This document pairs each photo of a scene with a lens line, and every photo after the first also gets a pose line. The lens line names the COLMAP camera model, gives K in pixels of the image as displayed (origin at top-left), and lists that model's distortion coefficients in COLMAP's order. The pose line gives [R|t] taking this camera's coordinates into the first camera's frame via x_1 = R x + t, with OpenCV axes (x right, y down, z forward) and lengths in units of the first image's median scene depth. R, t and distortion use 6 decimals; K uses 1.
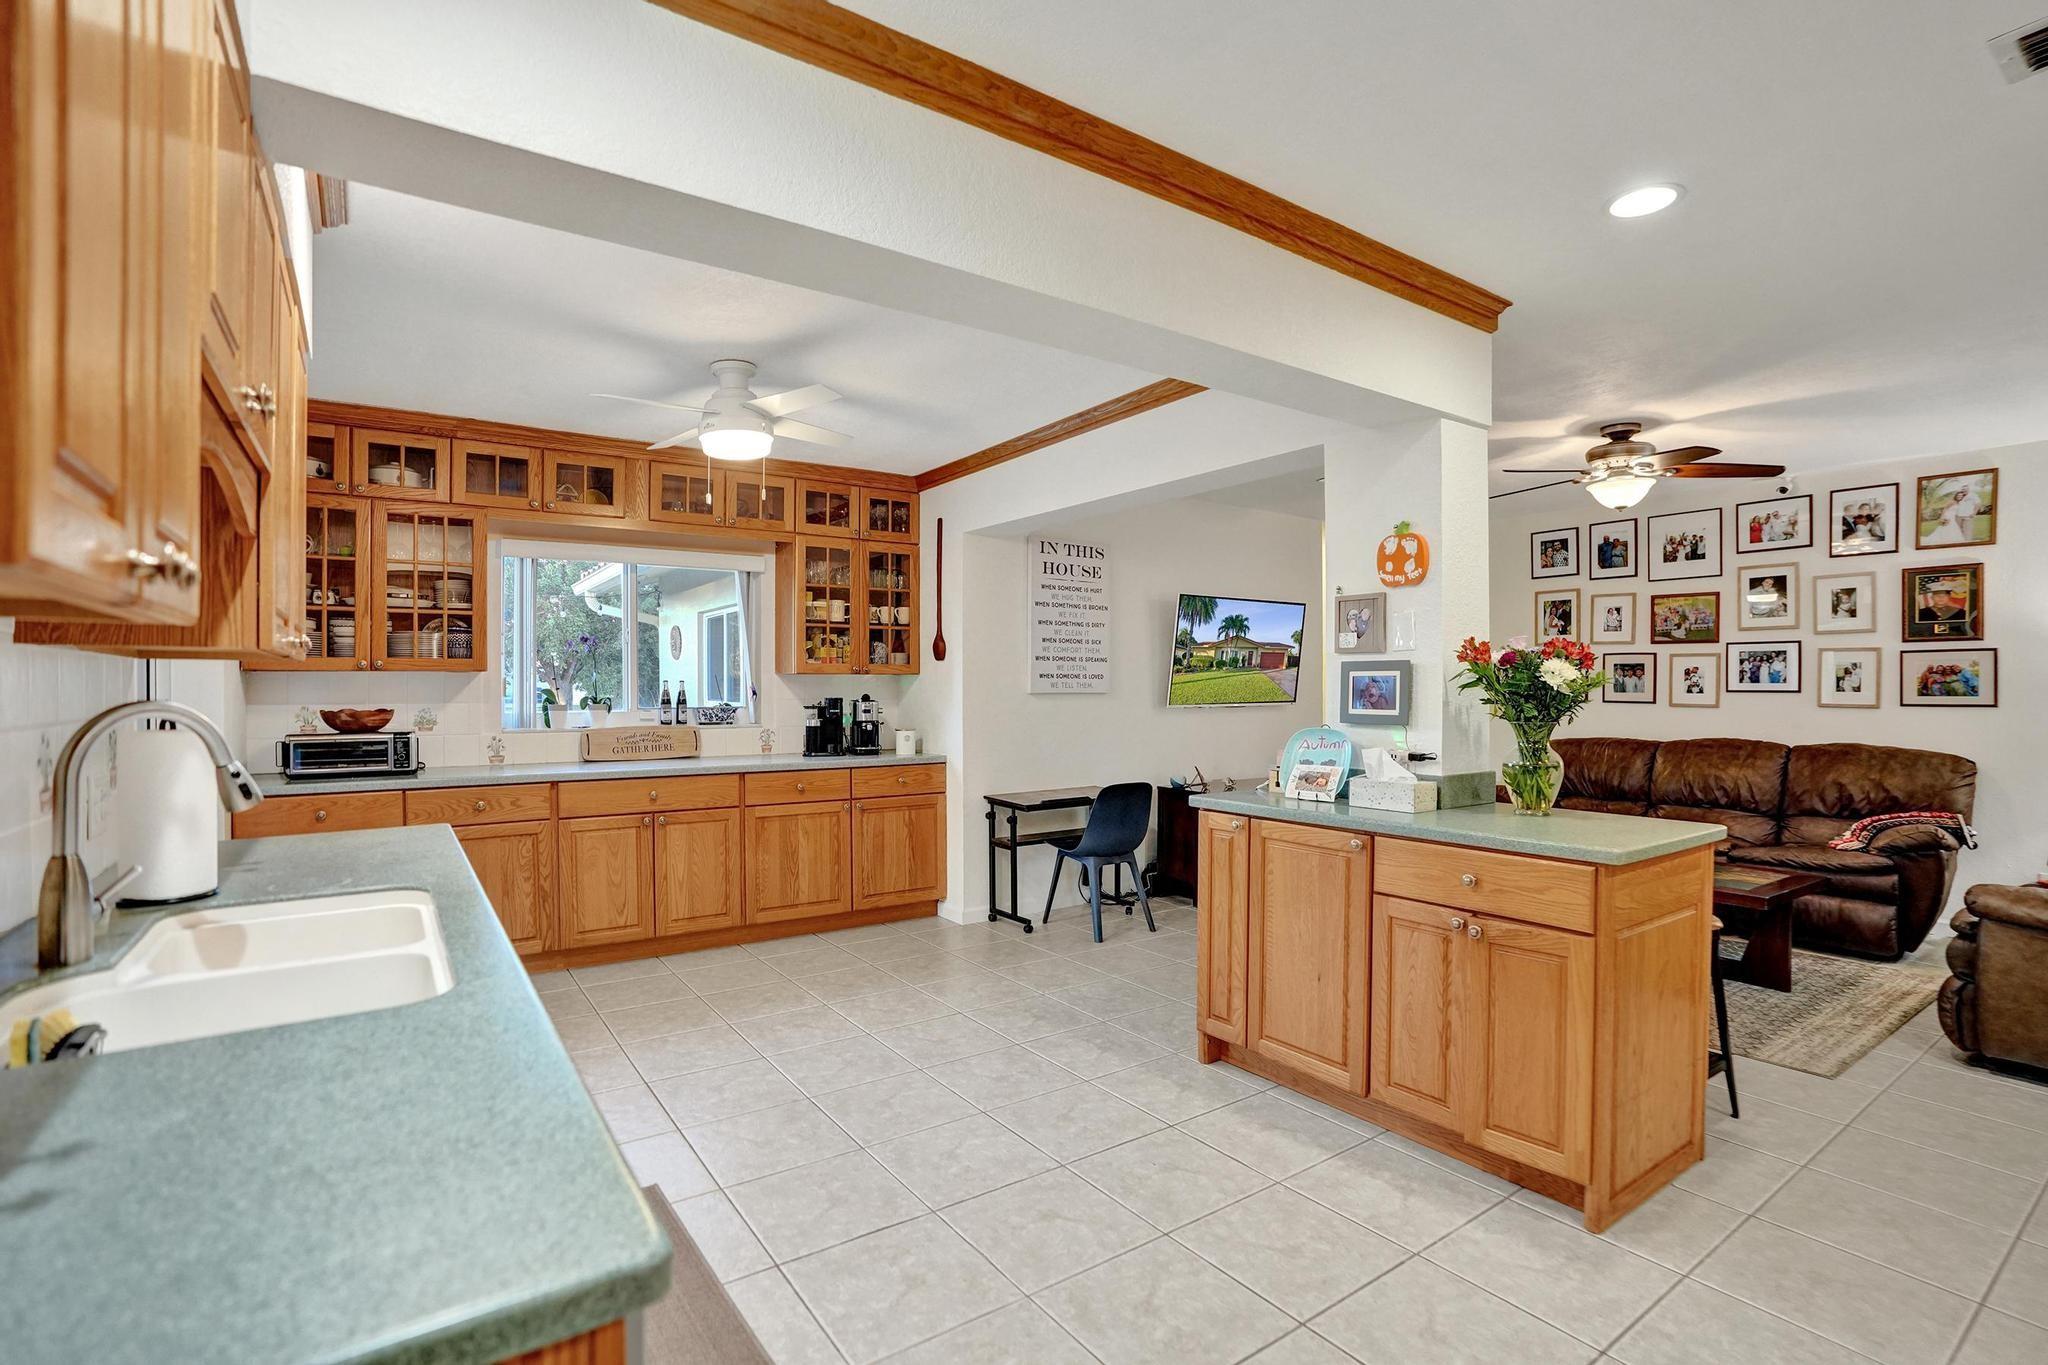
lens RADIAL K [[954.4, 0, 1030.8], [0, 954.4, 694.2], [0, 0, 1]] dist [-0.082335, 0.040068]
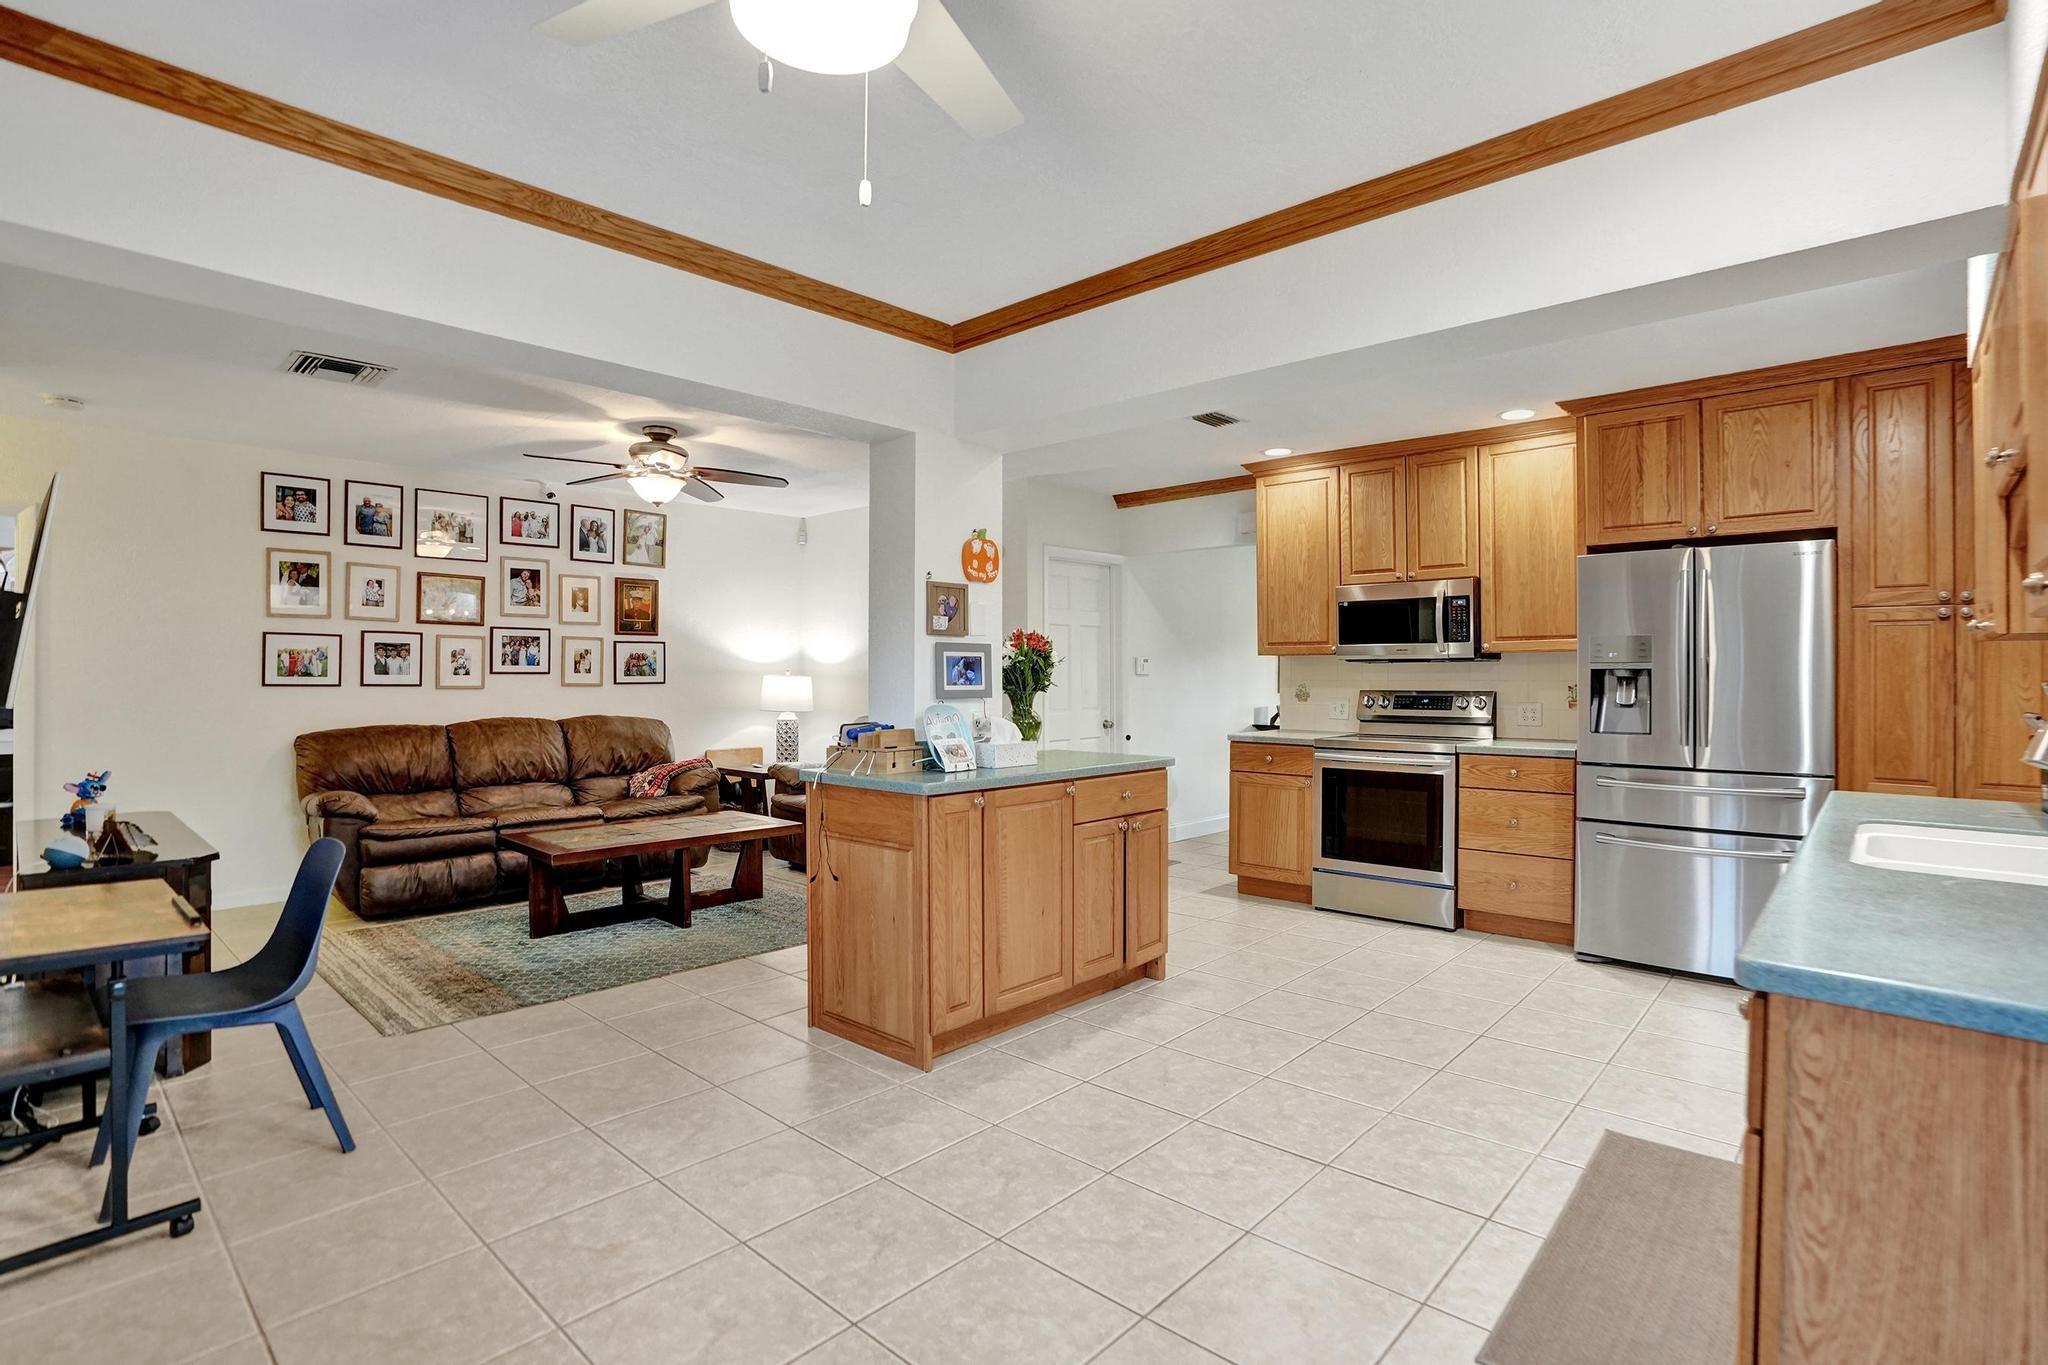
lens RADIAL K [[987.3, 0, 1031.6], [0, 987.3, 672.9], [0, 0, 1]] dist [-0.074240, 0.030775]
pose [[-0.215538, 0.001172, 0.976495, -0.524427], [0.007293, 0.999973, 0.000409, 0.000684], [-0.976468, 0.007210, -0.215540, 0.748269]]
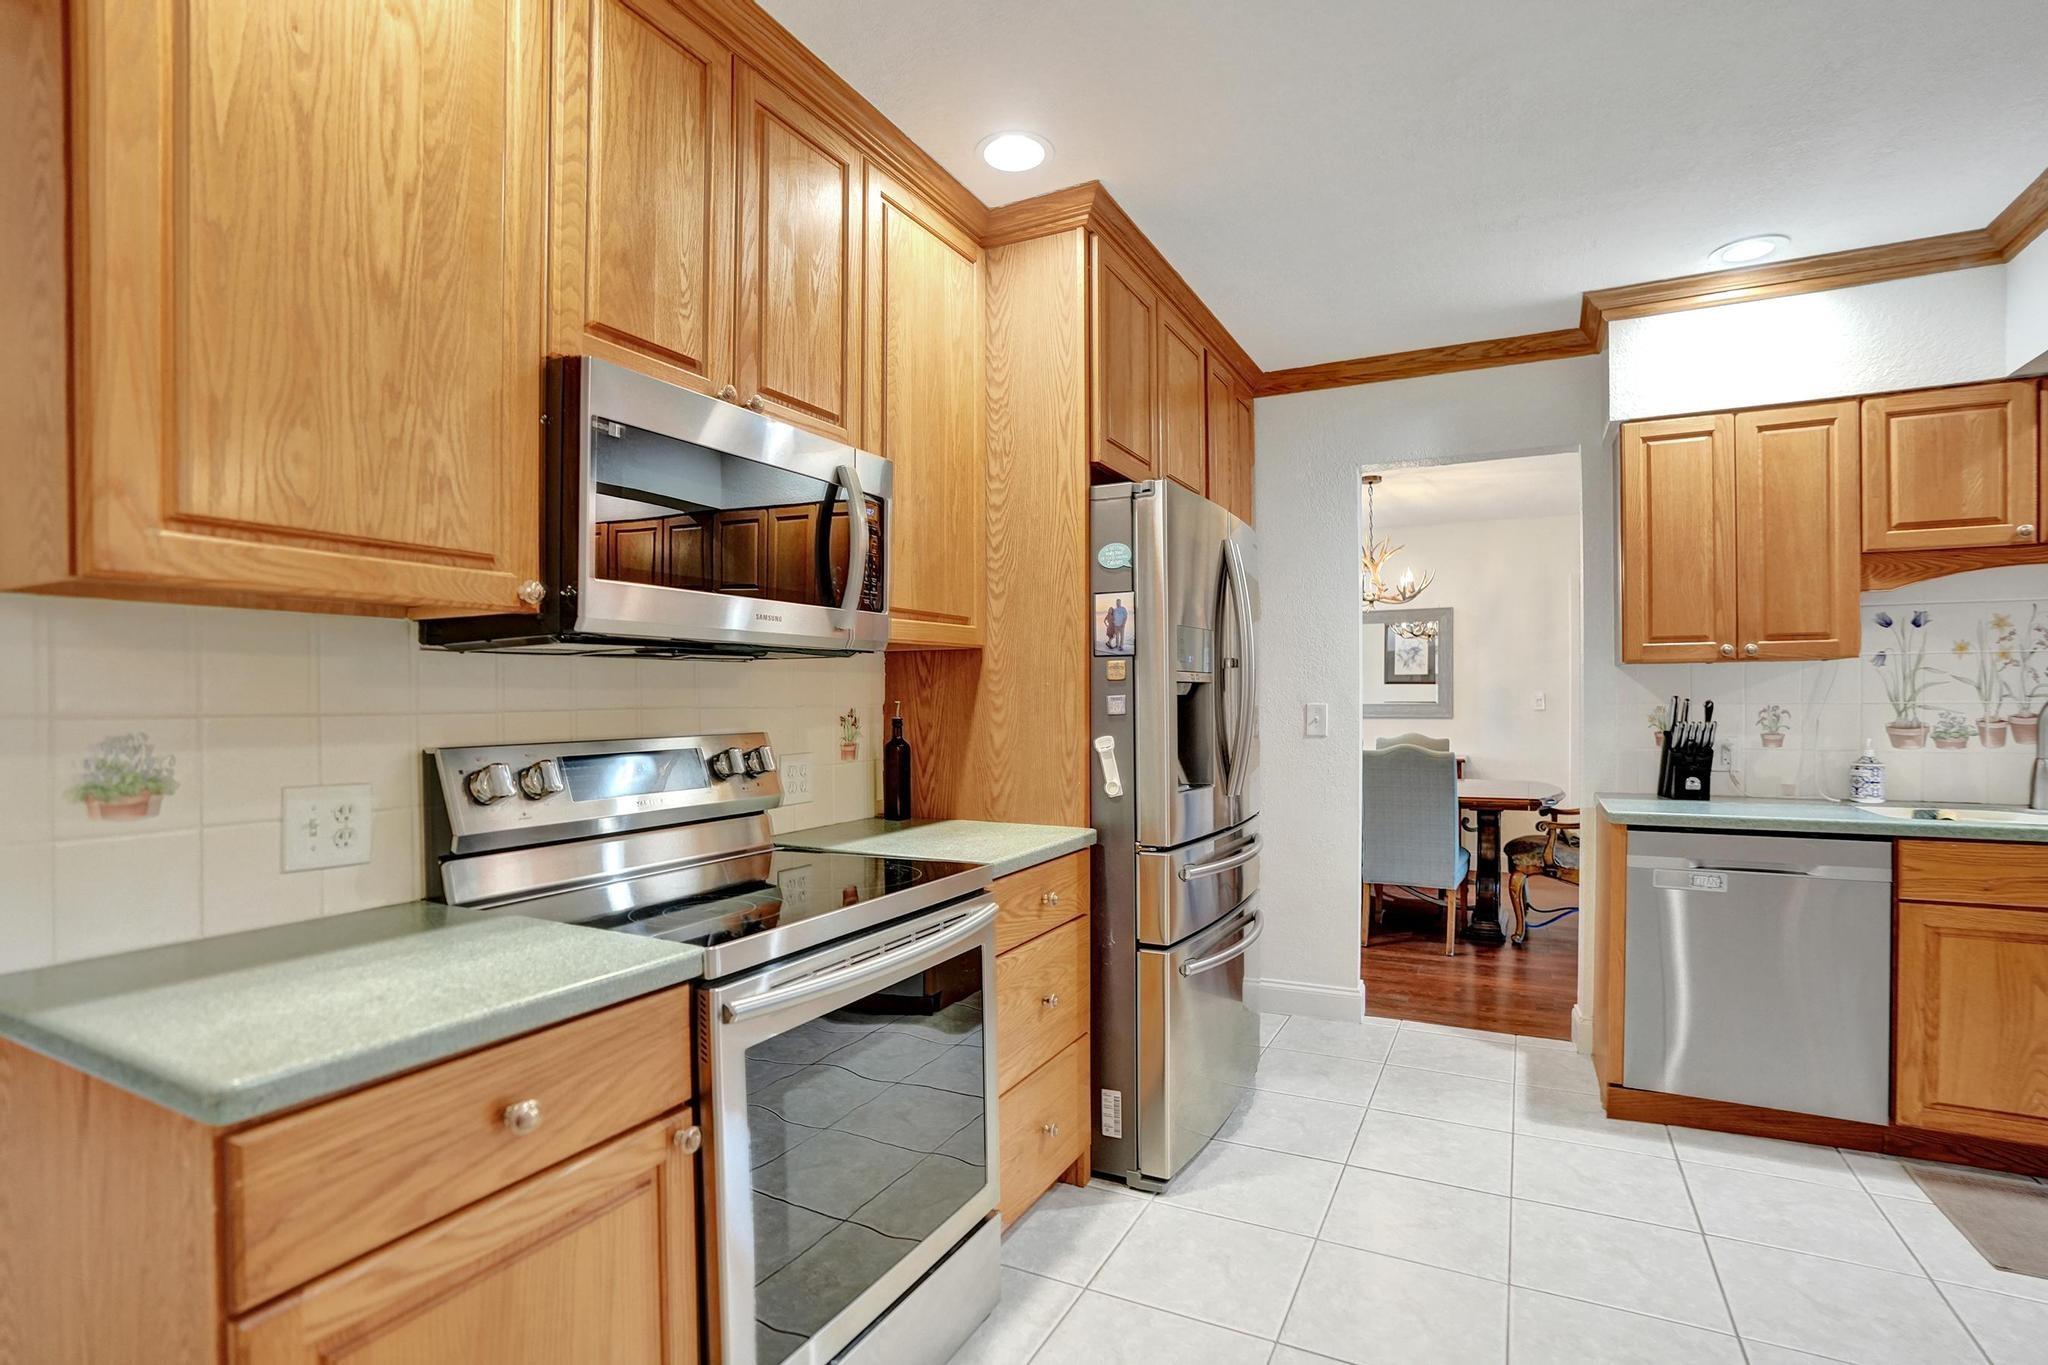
lens RADIAL K [[971.1, 0, 1021.0], [0, 971.1, 707.9], [0, 0, 1]] dist [-0.069611, 0.027575]
pose [[-0.890287, 0.007507, -0.455339, 0.525715], [0.000264, 0.999872, 0.015970, 0.006641], [0.455401, 0.014097, -0.890175, 0.475402]]
